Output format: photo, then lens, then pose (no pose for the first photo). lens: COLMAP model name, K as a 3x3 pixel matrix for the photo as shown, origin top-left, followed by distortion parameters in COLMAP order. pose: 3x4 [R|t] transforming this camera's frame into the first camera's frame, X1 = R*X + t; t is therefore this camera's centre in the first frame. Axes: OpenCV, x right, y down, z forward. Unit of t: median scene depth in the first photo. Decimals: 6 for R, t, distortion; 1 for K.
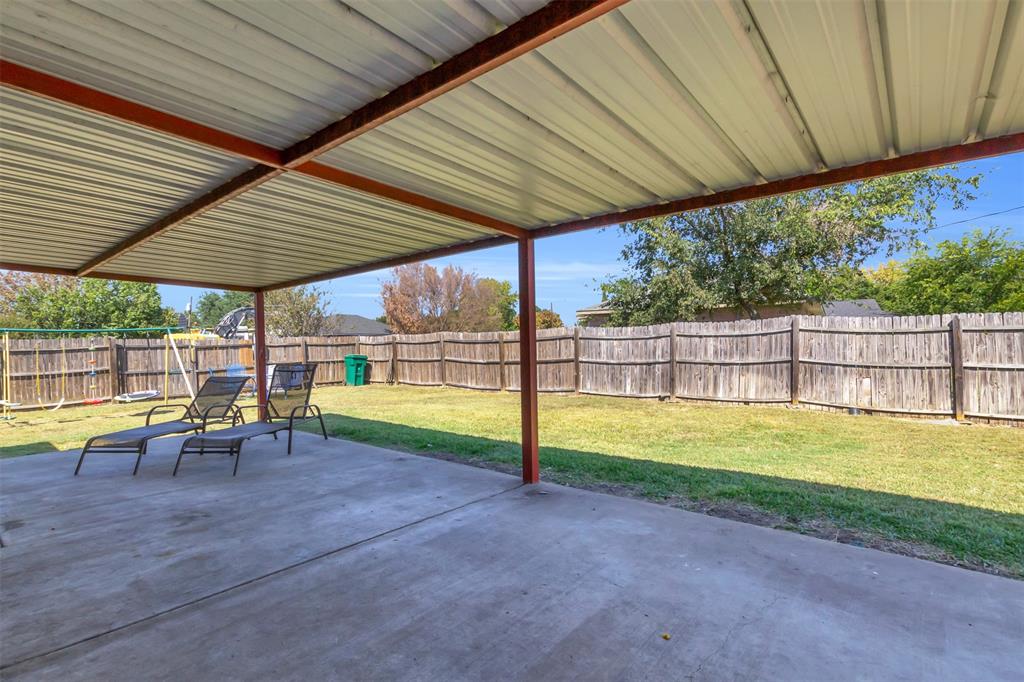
lens RADIAL K [[480.6, 0, 512.8], [0, 480.6, 345.2], [0, 0, 1]] dist [0.000846, 0.000374]
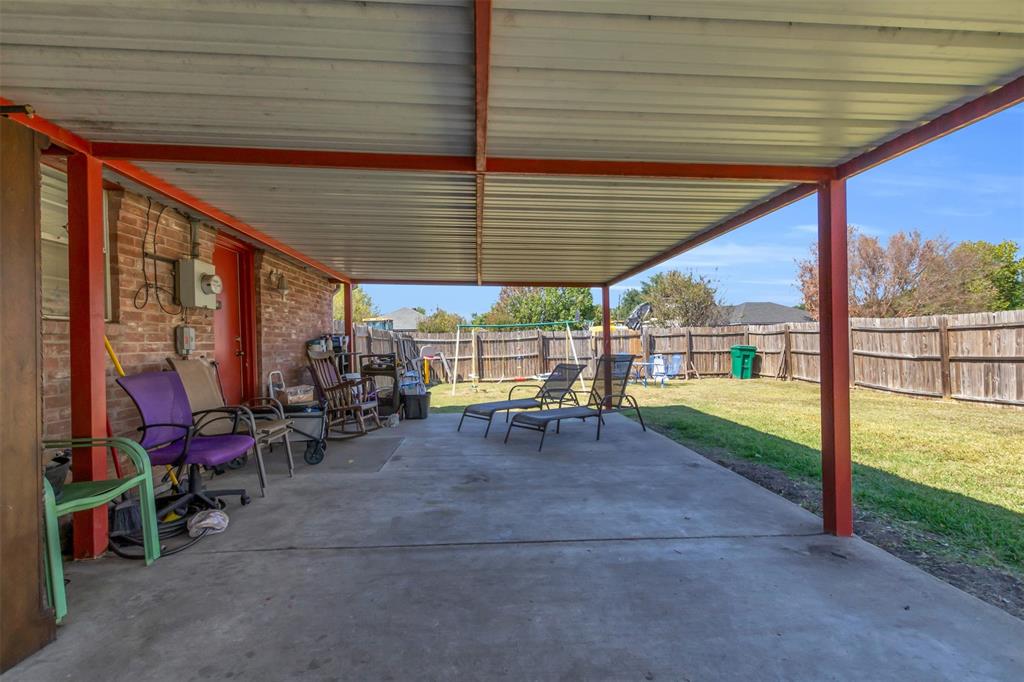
lens RADIAL K [[480.6, 0, 510.9], [0, 480.6, 340.7], [0, 0, 1]] dist [0.000846, 0.000374]
pose [[0.685709, 0.002908, -0.727870, 0.137077], [0.005270, 0.999946, 0.008960, -0.000216], [0.727857, -0.009980, 0.685657, 0.118879]]
